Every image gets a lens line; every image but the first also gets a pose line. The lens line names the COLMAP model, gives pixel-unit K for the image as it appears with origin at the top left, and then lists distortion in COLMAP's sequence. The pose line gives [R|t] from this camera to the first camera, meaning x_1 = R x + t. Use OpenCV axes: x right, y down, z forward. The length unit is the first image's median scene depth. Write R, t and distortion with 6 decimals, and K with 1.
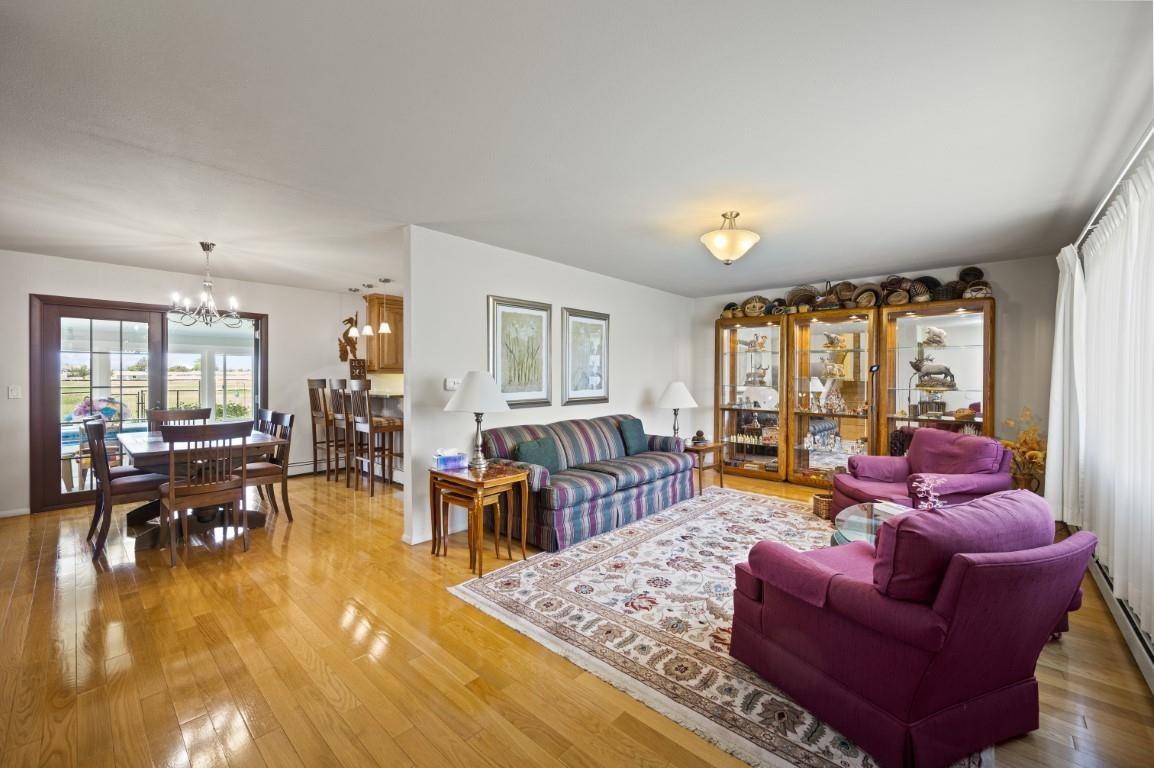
lens RADIAL K [[461.8, 0, 581.2], [0, 461.8, 379.0], [0, 0, 1]] dist [-0.002659, -0.000267]
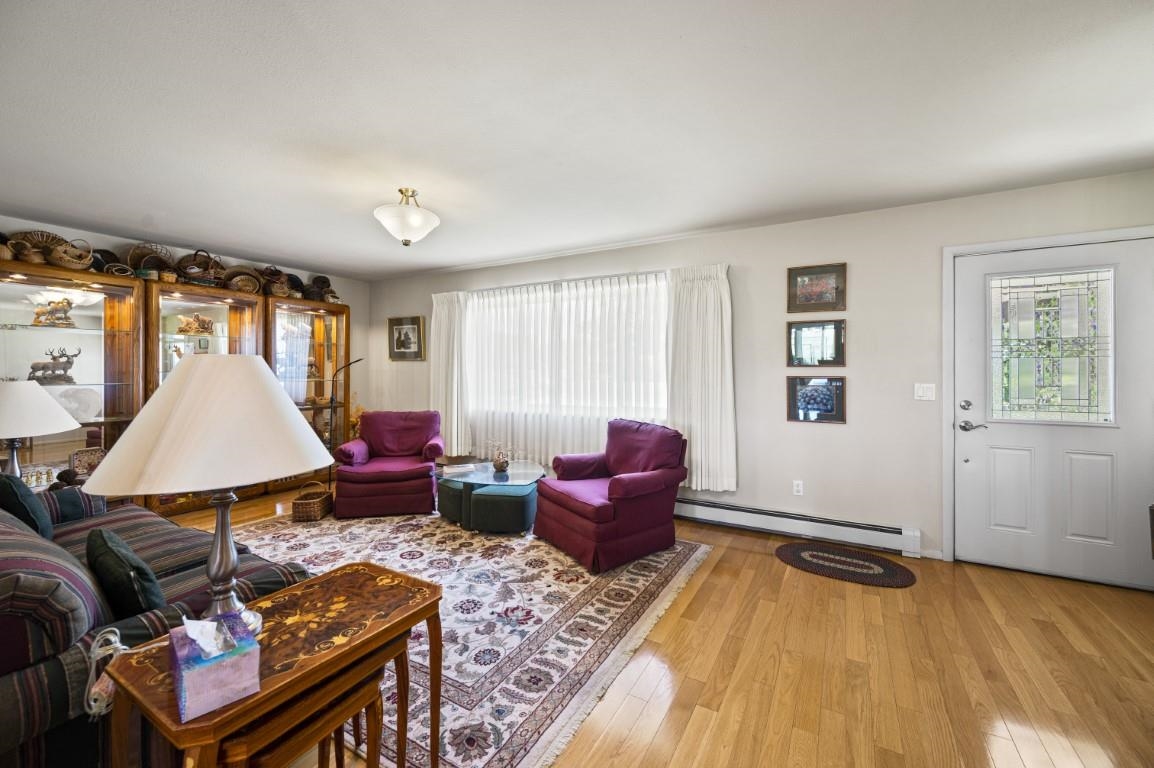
lens RADIAL K [[461.8, 0, 580.0], [0, 461.8, 372.5], [0, 0, 1]] dist [-0.002659, -0.000267]
pose [[-0.211602, -0.009653, 0.977308, -0.612124], [0.005916, 0.999920, 0.011157, -0.006145], [-0.977338, 0.008142, -0.211528, 0.828183]]
